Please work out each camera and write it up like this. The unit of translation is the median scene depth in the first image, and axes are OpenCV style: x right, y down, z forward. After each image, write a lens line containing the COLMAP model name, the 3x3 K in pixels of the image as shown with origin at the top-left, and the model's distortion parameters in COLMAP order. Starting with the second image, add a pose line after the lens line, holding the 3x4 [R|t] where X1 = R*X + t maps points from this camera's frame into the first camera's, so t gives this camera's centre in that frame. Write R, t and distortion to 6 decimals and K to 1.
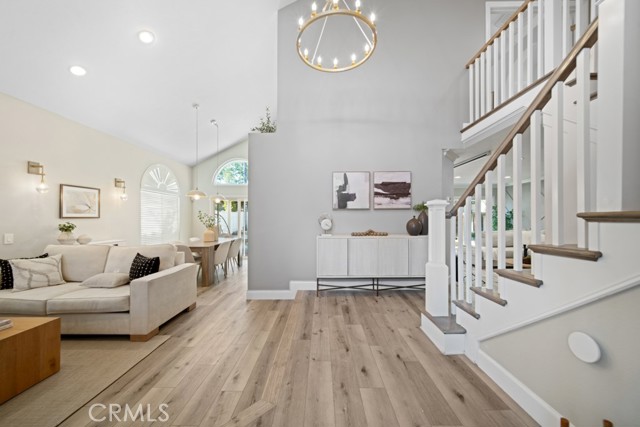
lens RADIAL K [[228.4, 0, 323.9], [0, 228.4, 216.6], [0, 0, 1]] dist [-0.001355, -0.001397]
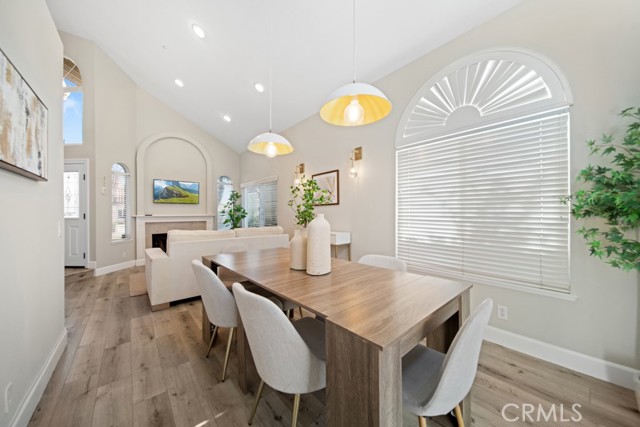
lens RADIAL K [[228.4, 0, 322.7], [0, 228.4, 213.6], [0, 0, 1]] dist [-0.001355, -0.001397]
pose [[-0.763923, -0.001496, -0.645305, -0.467984], [0.006574, 0.999927, -0.010100, 0.054961], [0.645274, -0.011958, -0.763858, 1.875096]]
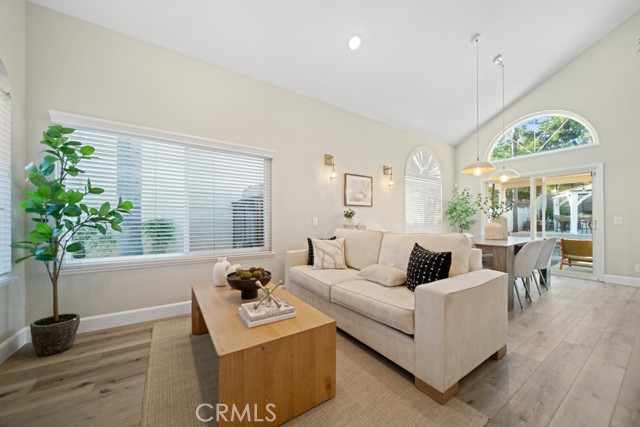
lens RADIAL K [[228.4, 0, 317.8], [0, 228.4, 221.4], [0, 0, 1]] dist [-0.001355, -0.001397]
pose [[0.538931, 0.002867, -0.842345, -0.324216], [0.006876, 0.999946, 0.007803, 0.071034], [0.842322, -0.009997, 0.538882, 0.312228]]
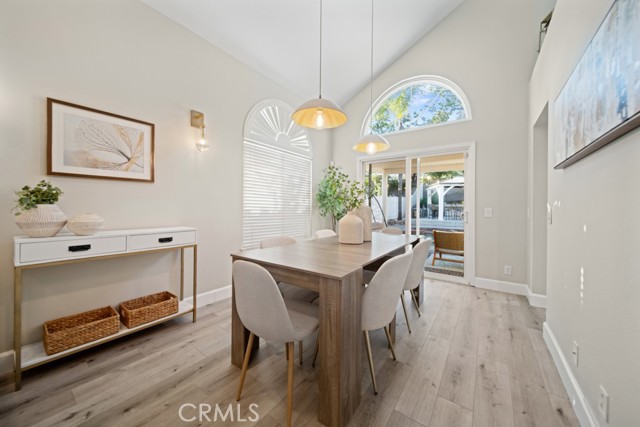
lens RADIAL K [[228.4, 0, 319.6], [0, 228.4, 206.7], [0, 0, 1]] dist [-0.001355, -0.001397]
pose [[0.802363, 0.010621, -0.596742, -0.455523], [-0.008128, 0.999943, 0.006868, 0.062545], [0.596781, -0.000661, 0.802404, 0.953181]]
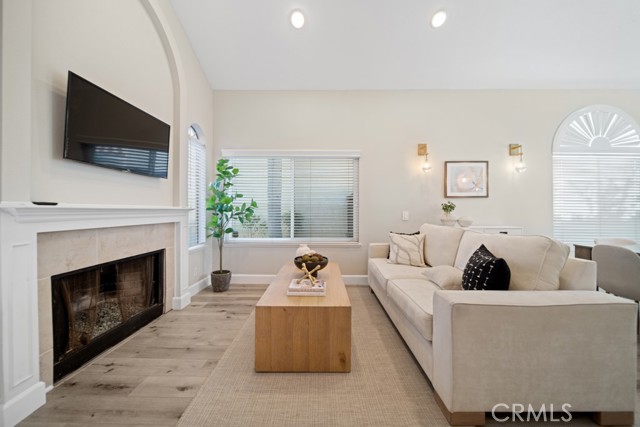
lens RADIAL K [[228.4, 0, 320.9], [0, 228.4, 212.3], [0, 0, 1]] dist [-0.001355, -0.001397]
pose [[-0.016050, 0.004761, -0.999860, -0.195905], [0.007907, 0.999958, 0.004634, 0.059436], [0.999840, -0.007832, -0.016087, 0.492560]]
